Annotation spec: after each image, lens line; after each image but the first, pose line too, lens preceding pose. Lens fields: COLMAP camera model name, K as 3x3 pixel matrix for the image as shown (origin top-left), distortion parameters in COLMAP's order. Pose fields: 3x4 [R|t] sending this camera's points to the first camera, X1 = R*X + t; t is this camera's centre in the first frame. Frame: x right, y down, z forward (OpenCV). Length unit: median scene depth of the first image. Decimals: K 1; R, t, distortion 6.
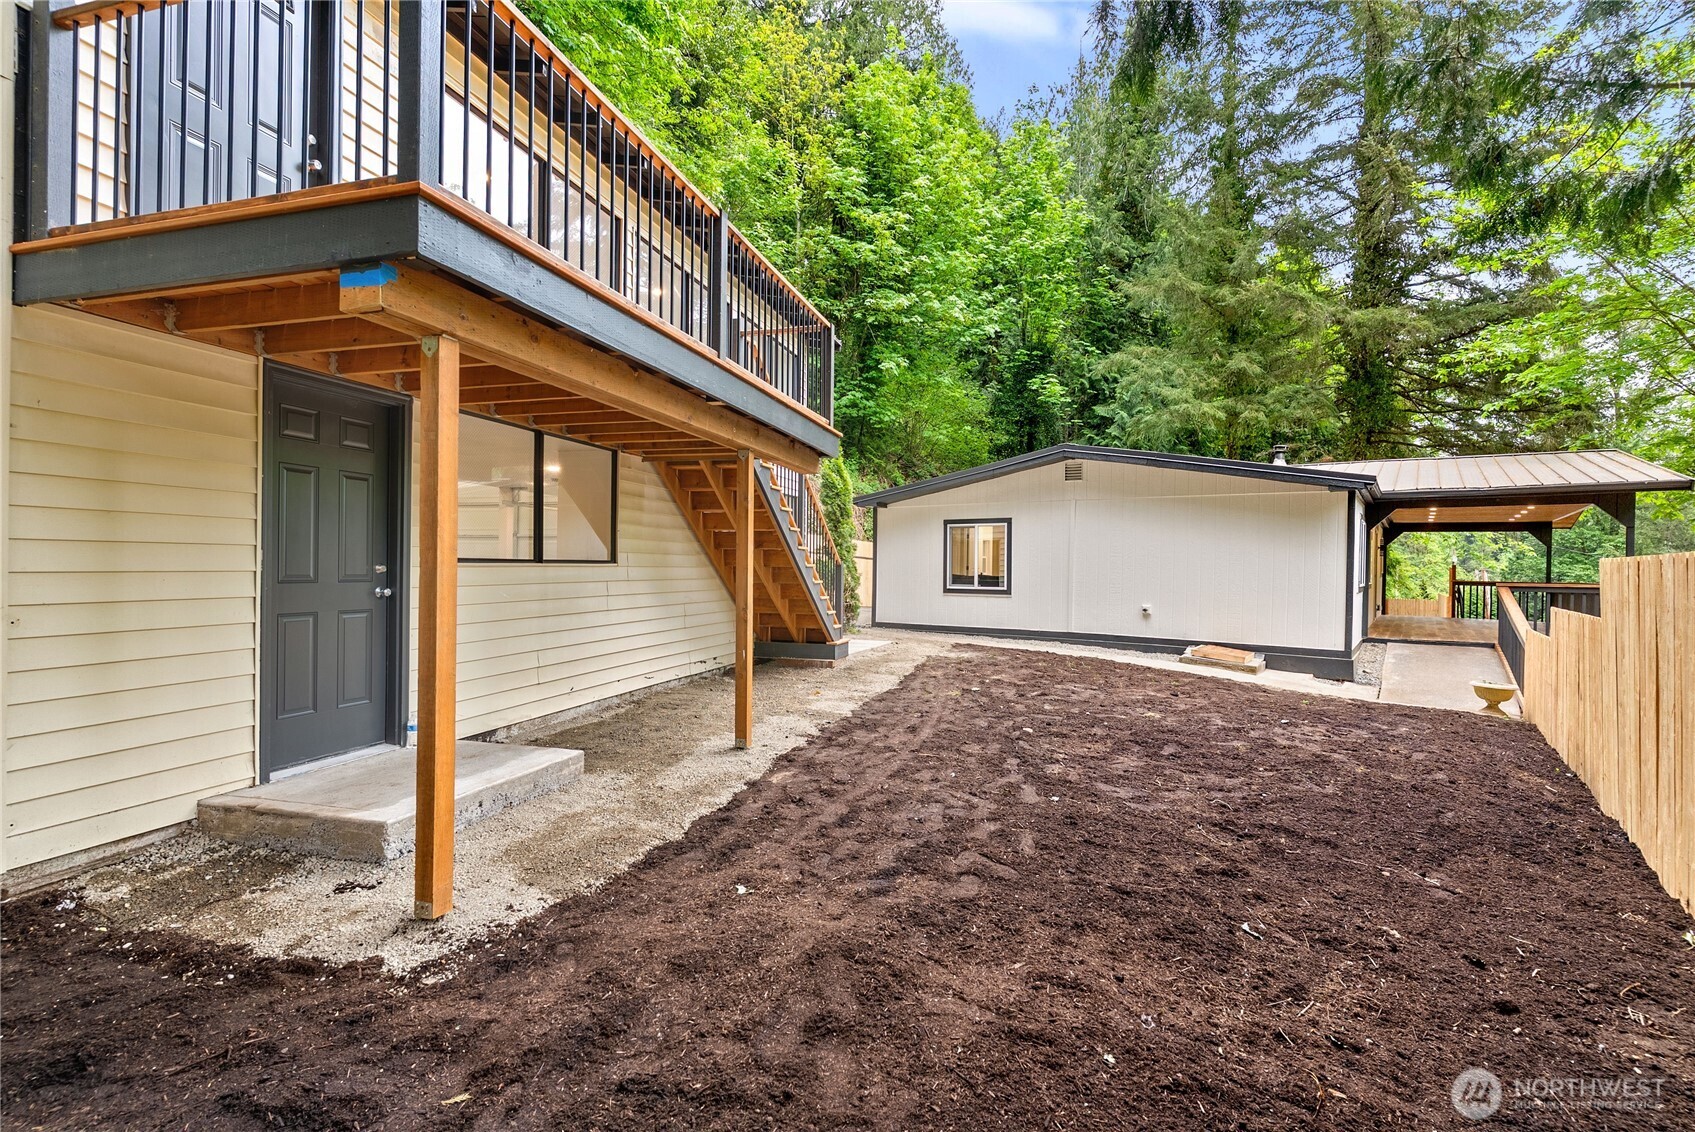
lens RADIAL K [[814.5, 0, 846.4], [0, 814.5, 576.5], [0, 0, 1]] dist [0.002498, -0.000535]
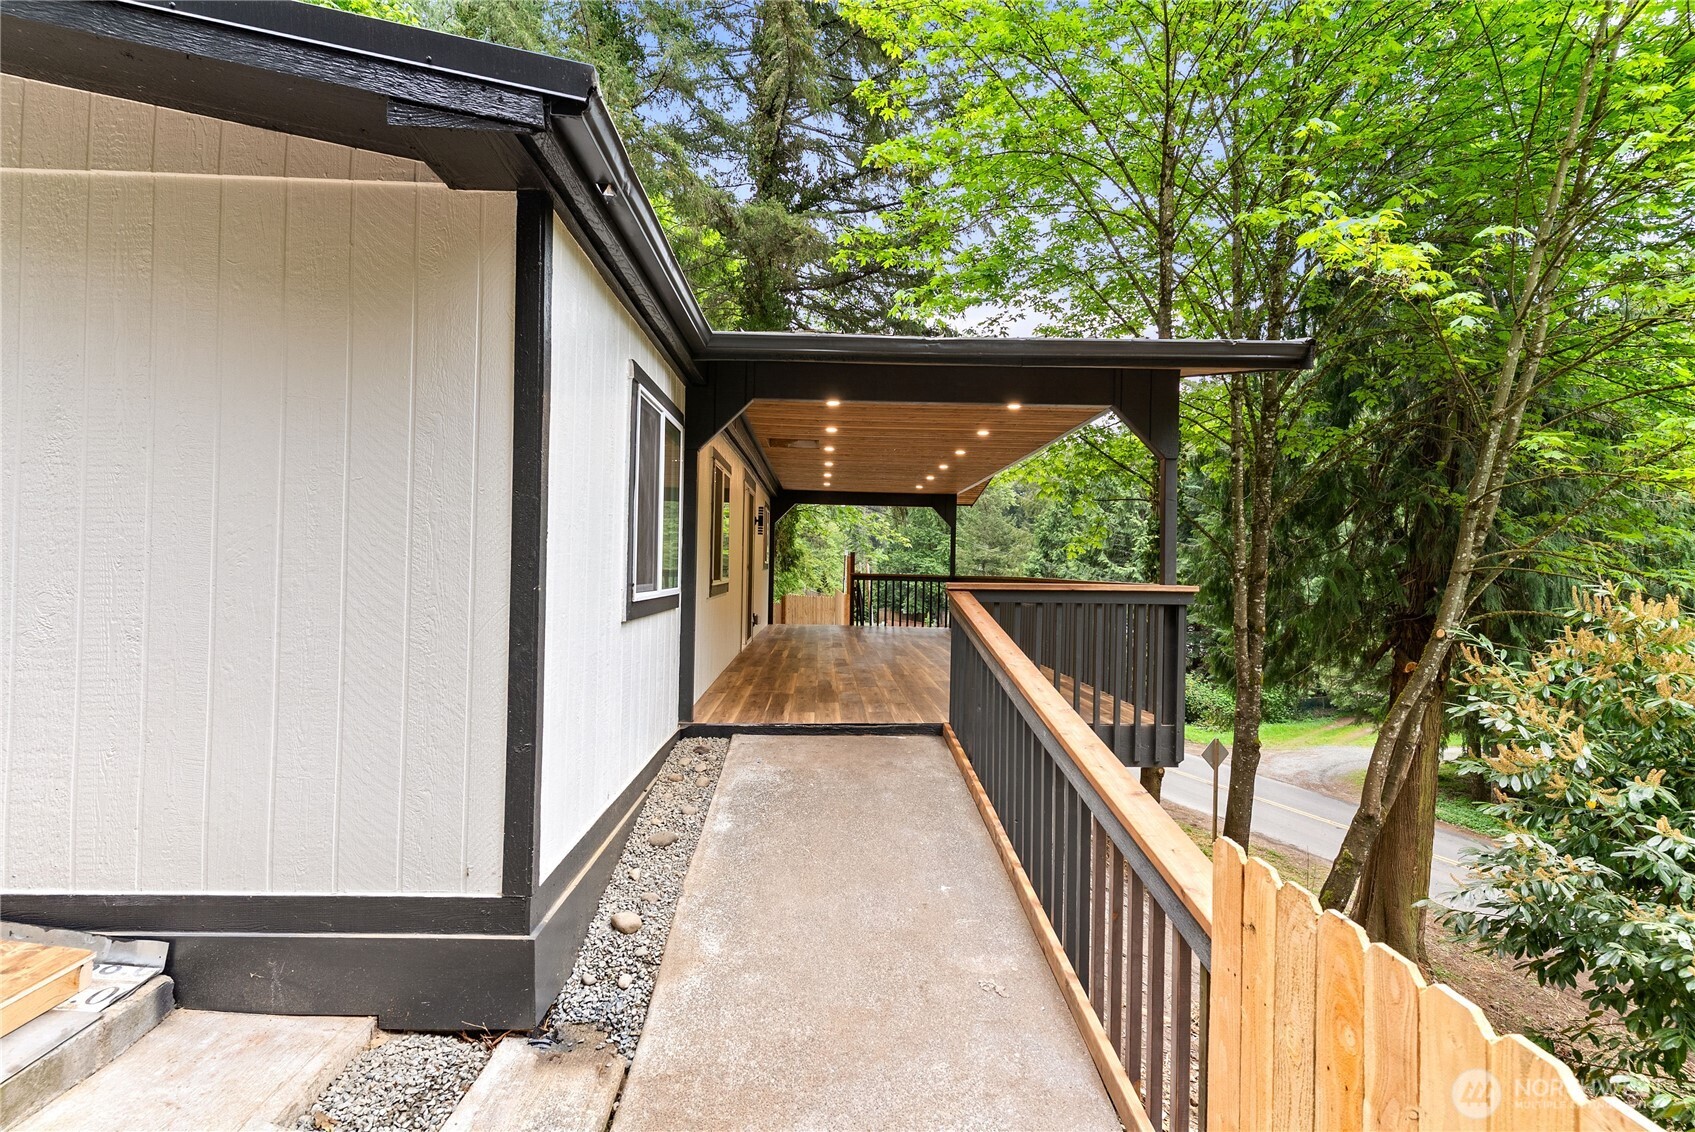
lens RADIAL K [[814.5, 0, 846.4], [0, 814.5, 576.5], [0, 0, 1]] dist [0.002498, -0.000535]
pose [[0.800802, -0.005557, 0.598903, 0.339107], [-0.000788, 0.999946, 0.010332, 0.000086], [-0.598928, -0.008746, 0.800755, 0.468340]]
